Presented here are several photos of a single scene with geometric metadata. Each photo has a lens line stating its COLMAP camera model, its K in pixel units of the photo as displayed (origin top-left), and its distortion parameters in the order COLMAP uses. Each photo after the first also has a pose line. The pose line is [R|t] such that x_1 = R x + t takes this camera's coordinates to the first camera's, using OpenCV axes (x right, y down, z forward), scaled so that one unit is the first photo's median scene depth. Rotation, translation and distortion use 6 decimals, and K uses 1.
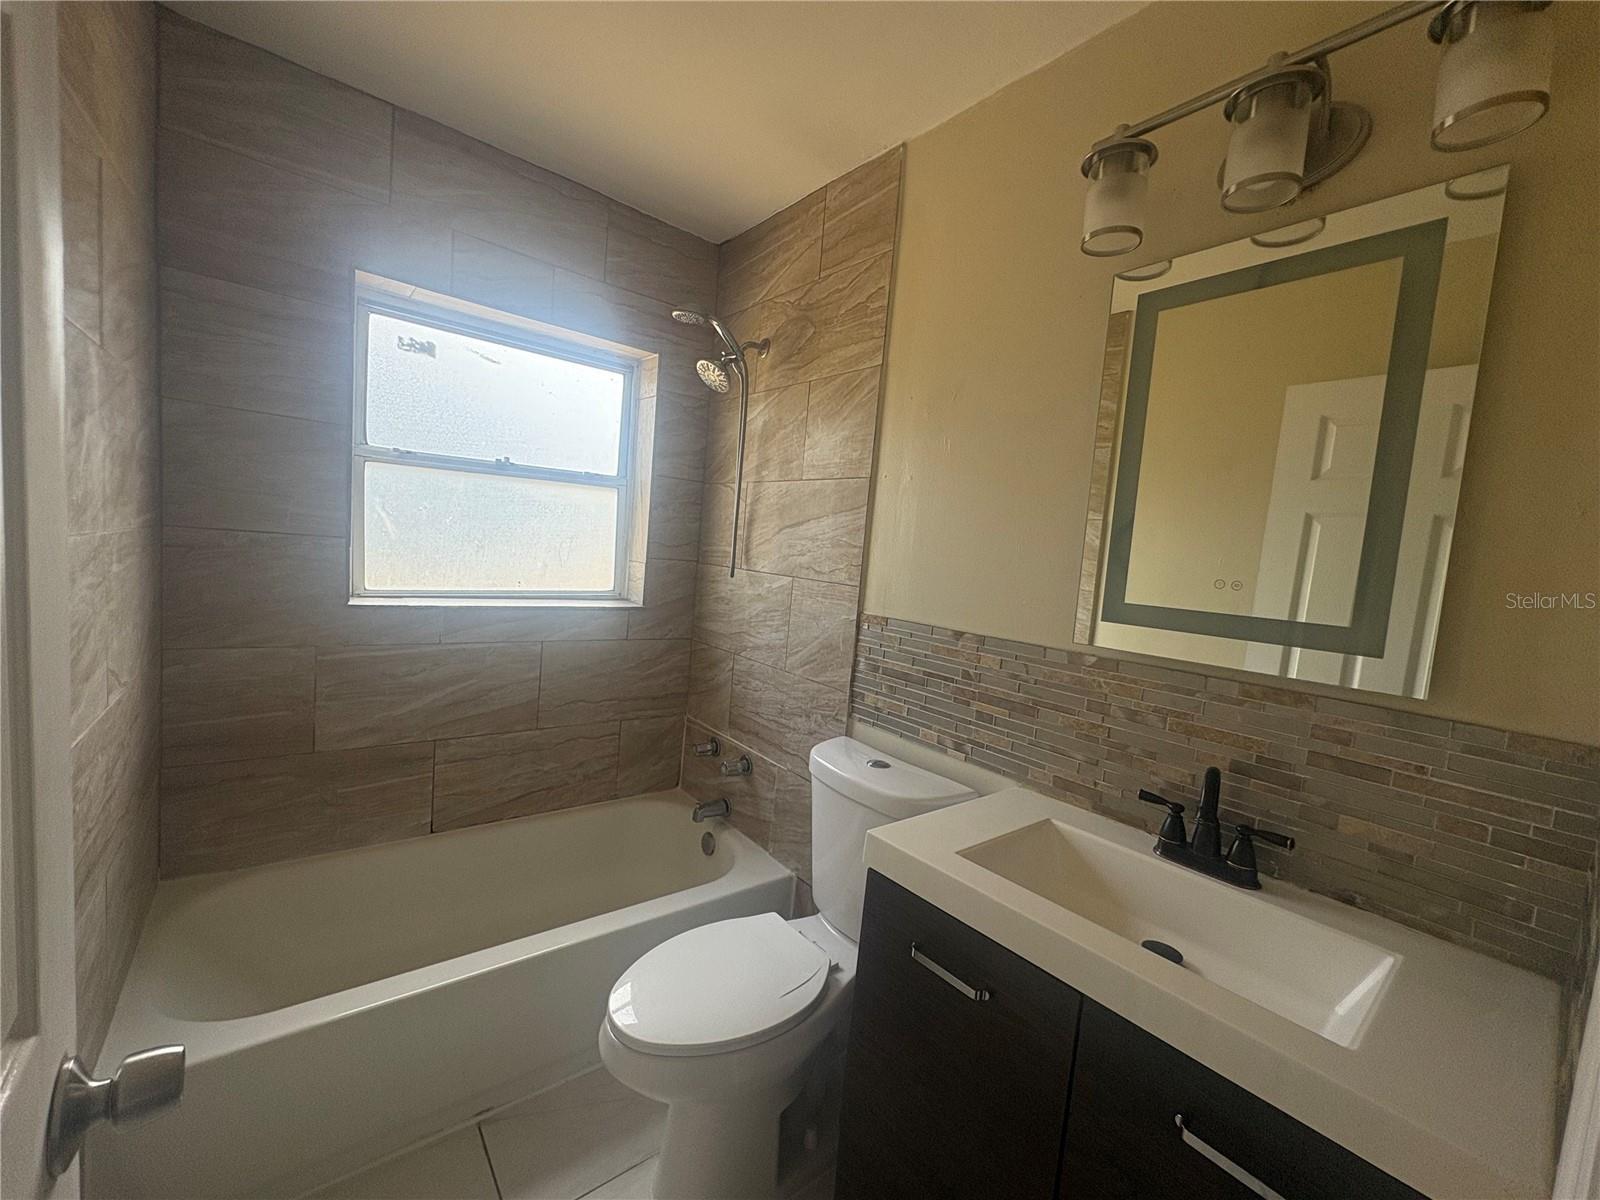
lens RADIAL K [[639.9, 0, 799.6], [0, 639.9, 600.9], [0, 0, 1]] dist [0.003522, 0.000401]
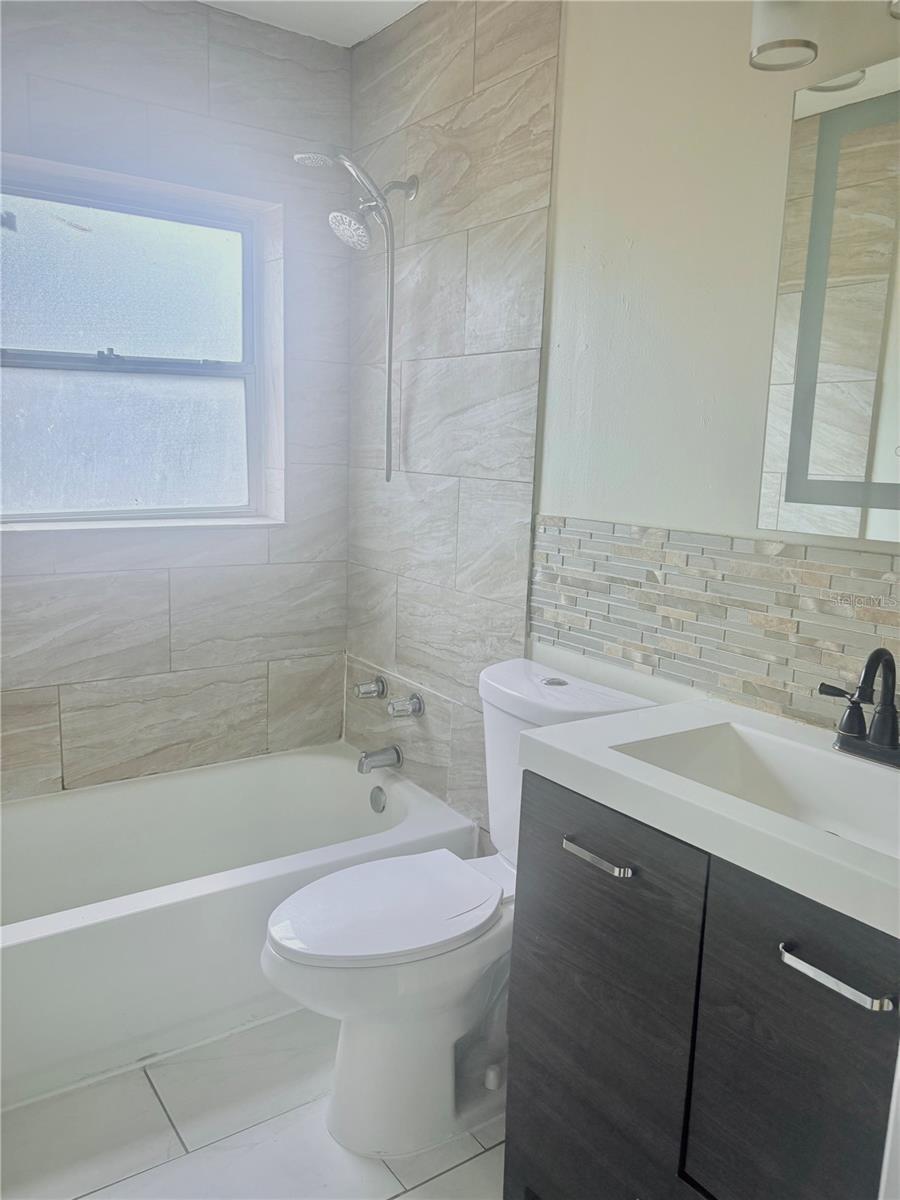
lens RADIAL K [[917.9, 0, 450.1], [0, 917.9, 603.6], [0, 0, 1]] dist [0.047344, -0.035085]
pose [[0.996109, -0.042336, -0.077291, 0.066699], [0.048977, 0.995077, 0.086157, 0.025048], [0.073263, -0.089608, 0.993279, -0.207502]]
